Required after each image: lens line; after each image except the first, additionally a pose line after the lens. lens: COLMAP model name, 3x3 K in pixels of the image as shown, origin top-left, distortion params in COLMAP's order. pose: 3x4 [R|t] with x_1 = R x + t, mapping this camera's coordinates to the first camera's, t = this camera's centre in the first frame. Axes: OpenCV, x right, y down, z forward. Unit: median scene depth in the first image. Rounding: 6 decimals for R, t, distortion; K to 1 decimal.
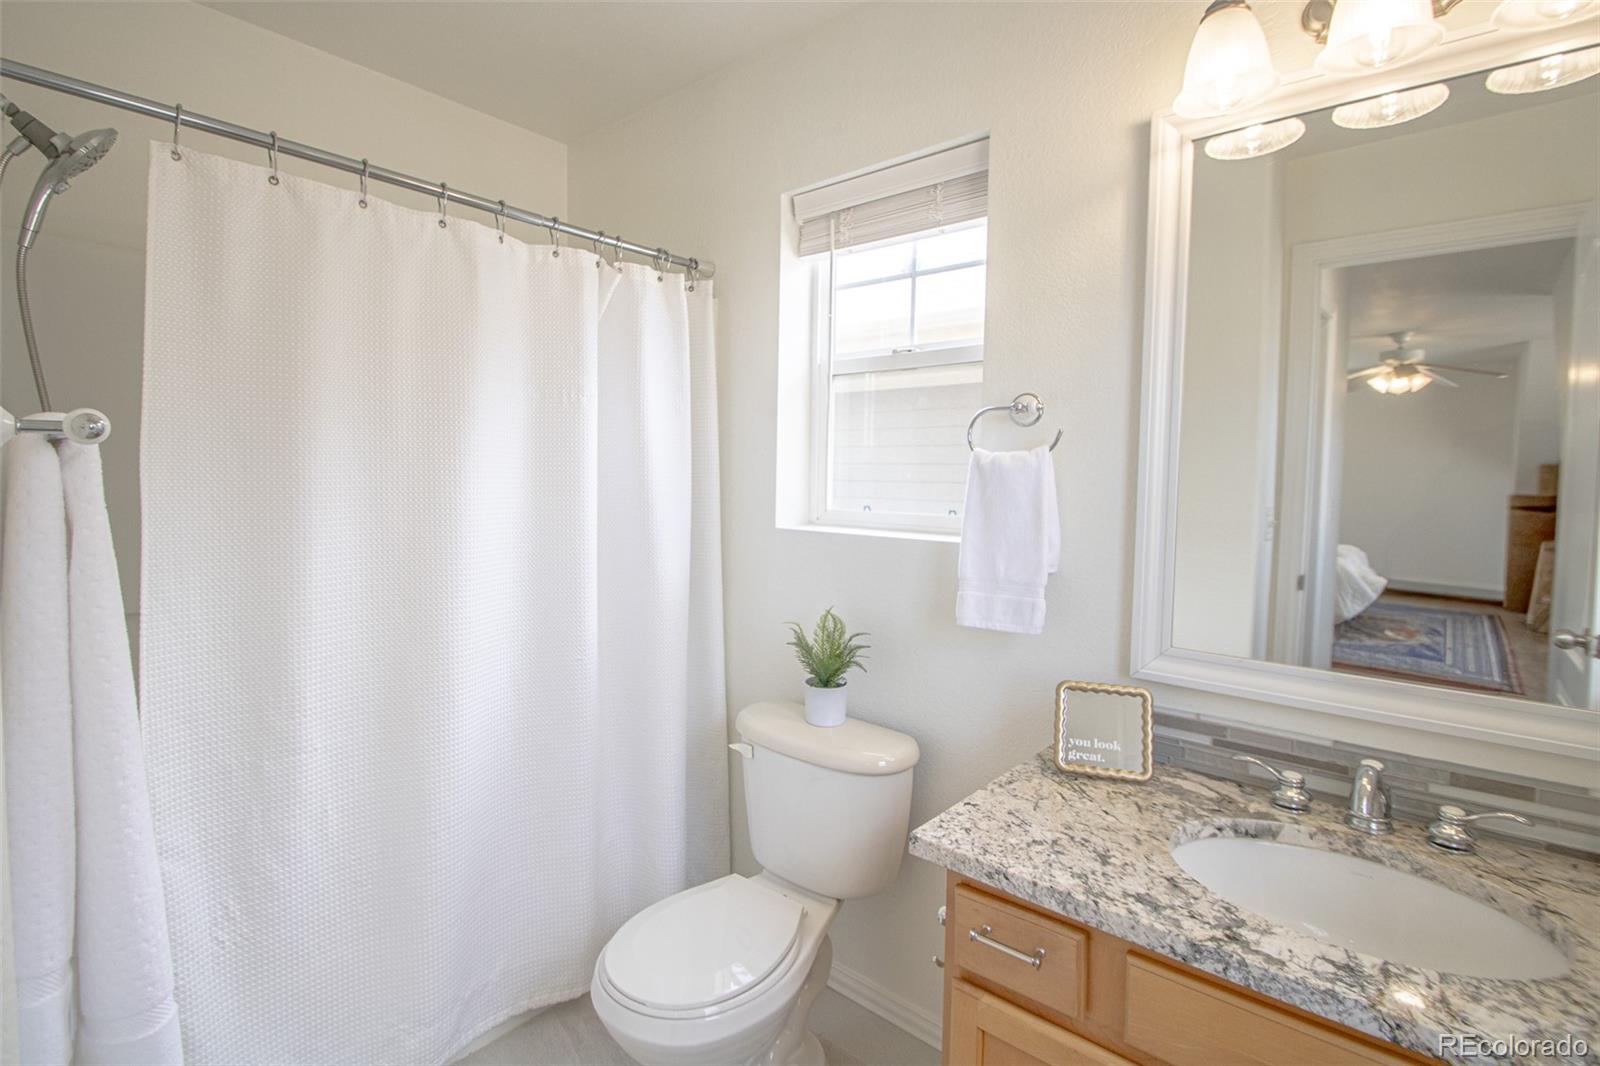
lens RADIAL K [[740.8, 0, 795.2], [0, 740.8, 521.0], [0, 0, 1]] dist [0.014427, -0.018812]
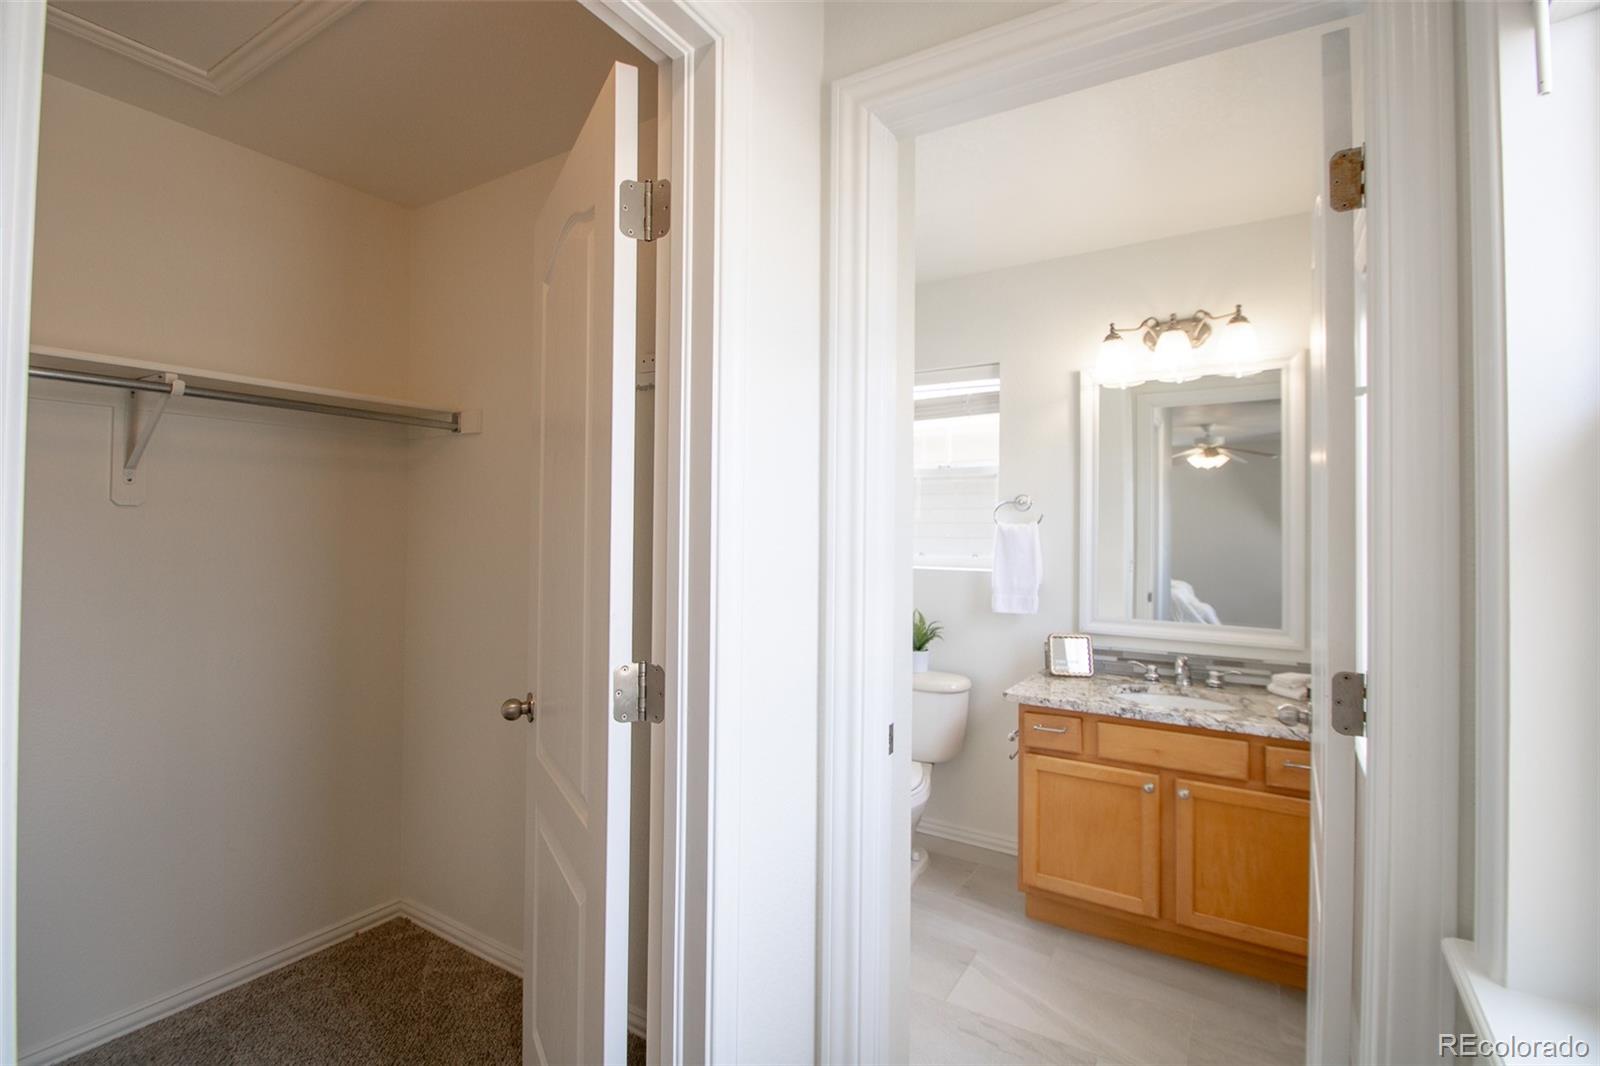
lens RADIAL K [[741.8, 0, 801.3], [0, 741.8, 541.4], [0, 0, 1]] dist [0.016572, -0.018365]
pose [[0.986003, -0.013381, 0.166187, -0.673788], [0.020821, 0.998854, -0.043106, 0.029414], [-0.165420, 0.045963, 0.985152, -0.957925]]
